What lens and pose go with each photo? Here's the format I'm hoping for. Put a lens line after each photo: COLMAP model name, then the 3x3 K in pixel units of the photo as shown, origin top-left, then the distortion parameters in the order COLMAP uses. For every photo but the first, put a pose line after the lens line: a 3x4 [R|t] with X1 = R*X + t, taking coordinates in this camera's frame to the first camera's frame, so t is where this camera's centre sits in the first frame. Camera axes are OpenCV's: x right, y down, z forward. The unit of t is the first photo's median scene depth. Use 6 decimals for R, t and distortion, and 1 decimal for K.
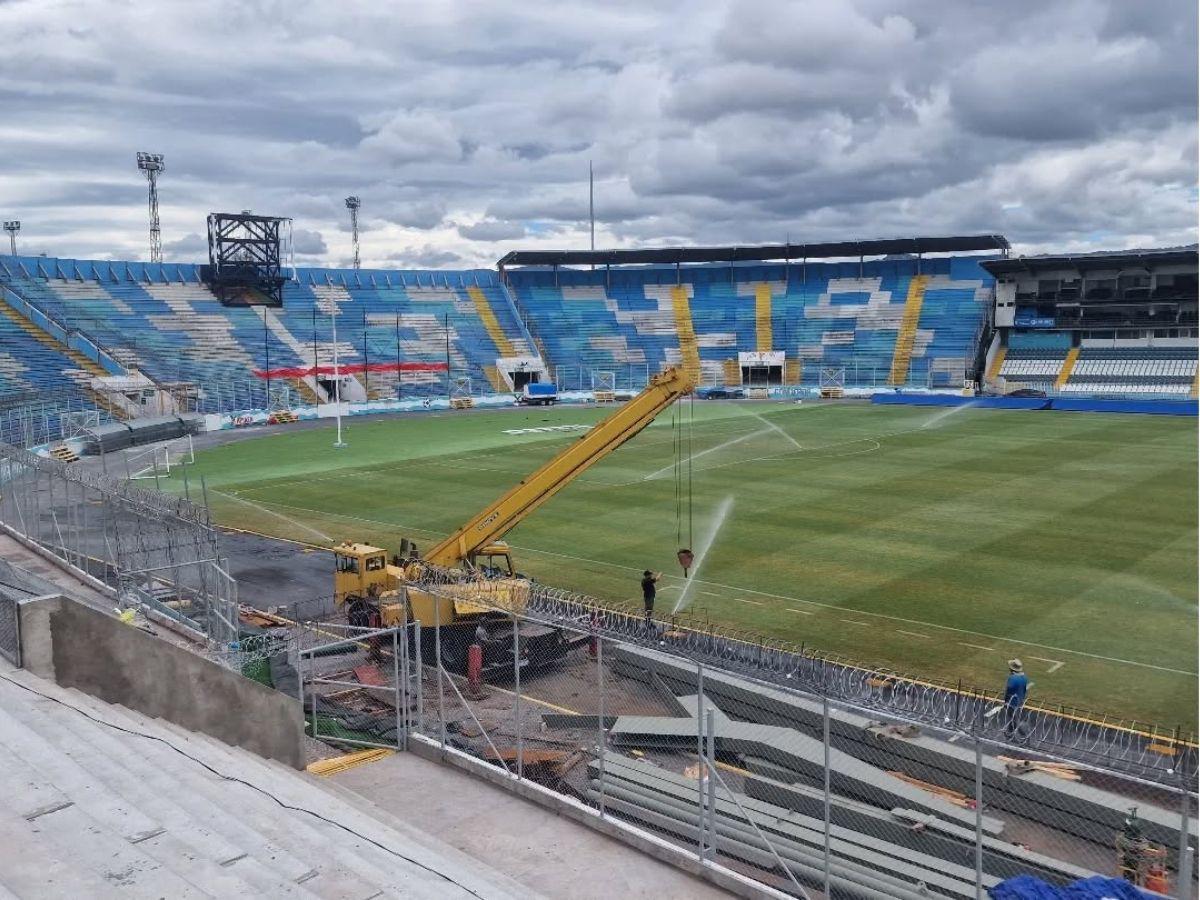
lens RADIAL K [[1070.3, 0, 602.3], [0, 1070.3, 450.8], [0, 0, 1]] dist [0.147774, -0.296490]
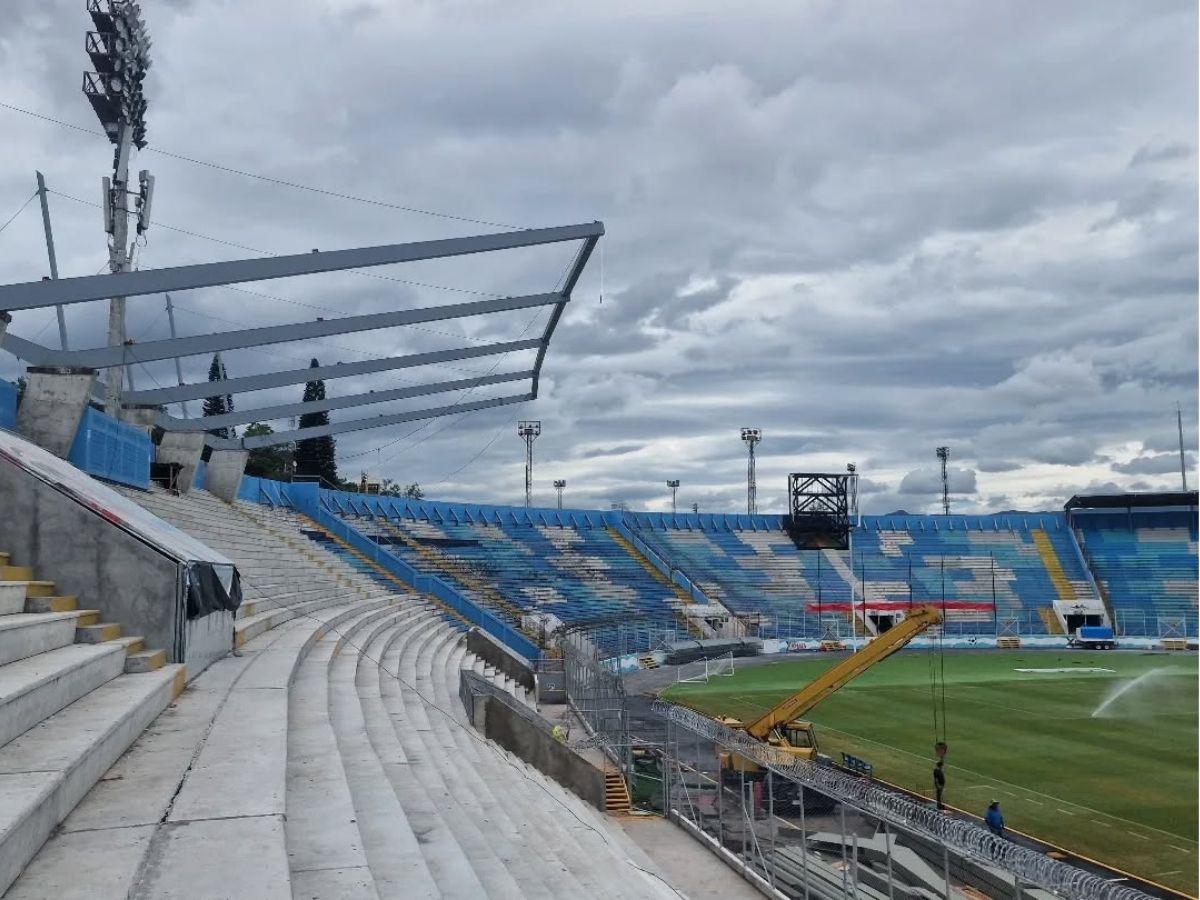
lens RADIAL K [[1070.3, 0, 602.3], [0, 1070.3, 450.8], [0, 0, 1]] dist [0.147774, -0.296490]
pose [[0.837907, -0.047764, -0.543720, 0.113272], [-0.071935, 0.977811, -0.196753, 0.008329], [0.541053, 0.203973, 0.815878, -0.094870]]
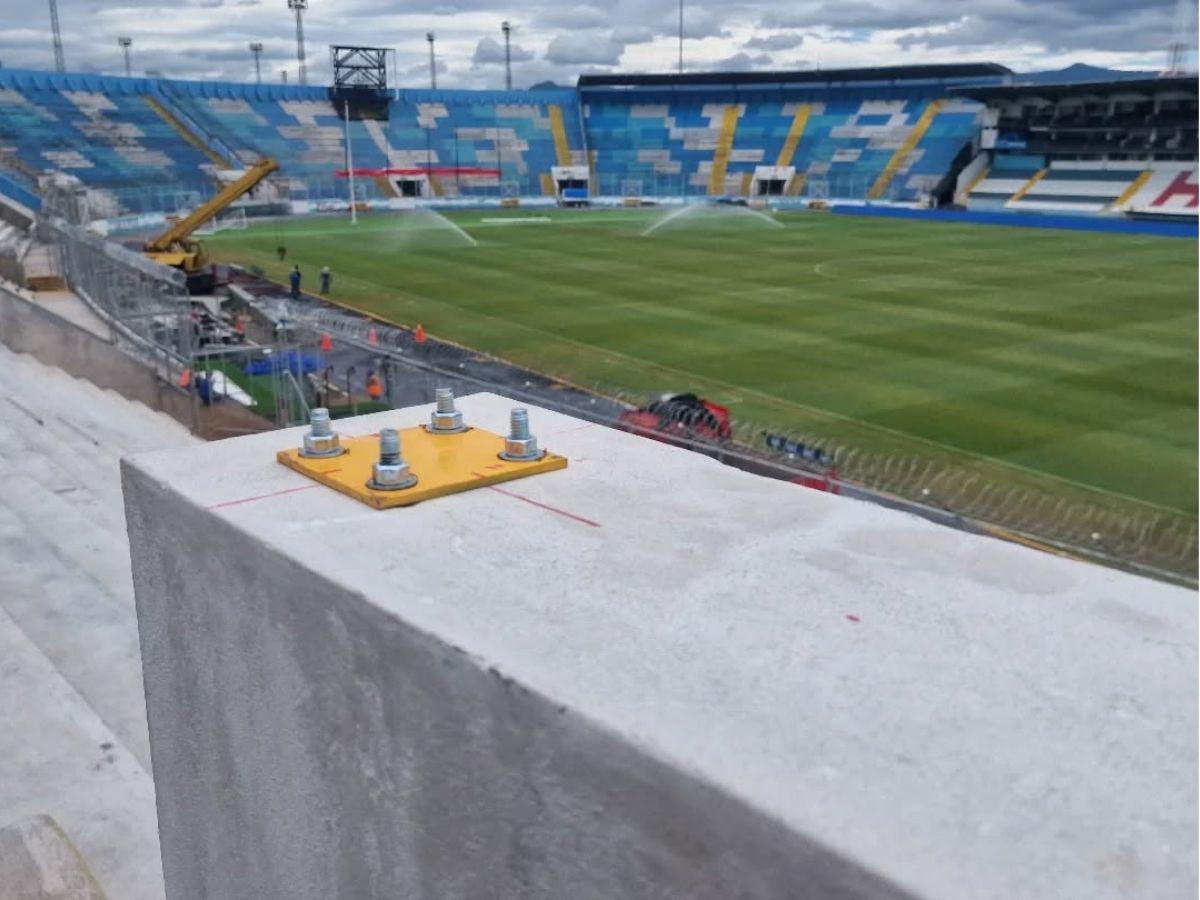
lens RADIAL K [[1094.8, 0, 611.7], [0, 1094.8, 446.6], [0, 0, 1]] dist [0.051765, -0.030586]
pose [[0.967296, 0.084801, -0.239057, 0.301892], [-0.046766, 0.985925, 0.160512, 0.024146], [0.249304, -0.144083, 0.957647, -0.228897]]
